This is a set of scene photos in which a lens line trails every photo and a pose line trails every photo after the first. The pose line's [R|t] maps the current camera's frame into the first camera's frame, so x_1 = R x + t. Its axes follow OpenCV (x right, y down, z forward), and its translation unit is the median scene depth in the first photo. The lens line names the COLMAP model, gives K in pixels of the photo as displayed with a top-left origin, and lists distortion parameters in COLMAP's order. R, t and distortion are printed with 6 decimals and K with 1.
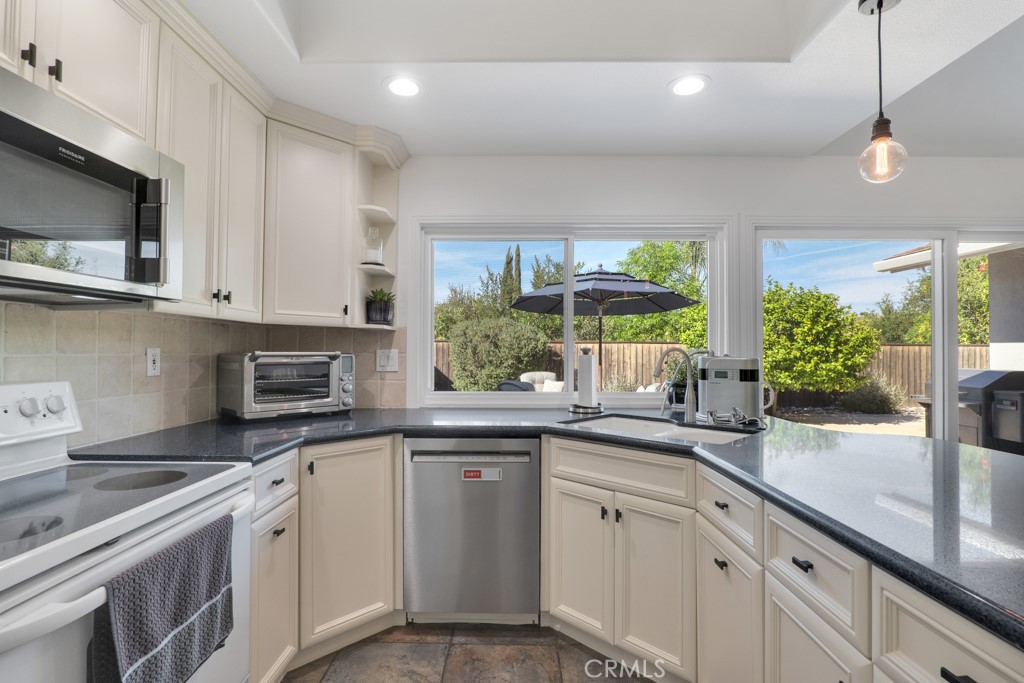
lens RADIAL K [[482.7, 0, 512.0], [0, 482.7, 341.5], [0, 0, 1]] dist [-0.000431, -0.000121]
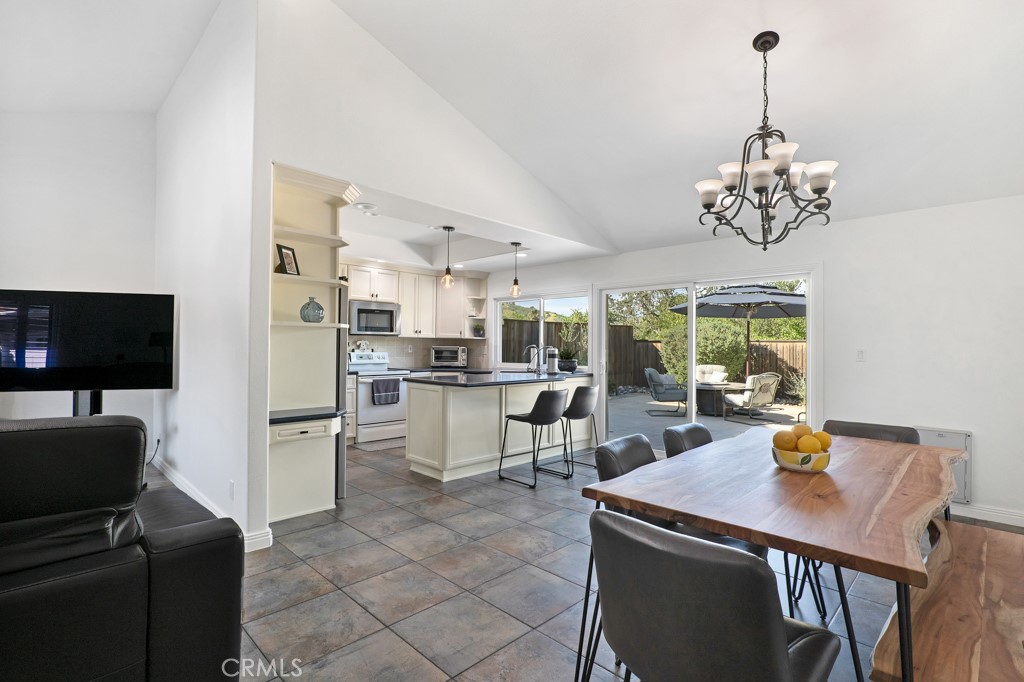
lens RADIAL K [[482.7, 0, 512.0], [0, 482.7, 341.0], [0, 0, 1]] dist [-0.000431, -0.000121]
pose [[0.719094, -0.003005, -0.694906, 1.995175], [0.005872, 0.999981, 0.001752, -0.017593], [0.694888, -0.005341, 0.719098, -0.951251]]
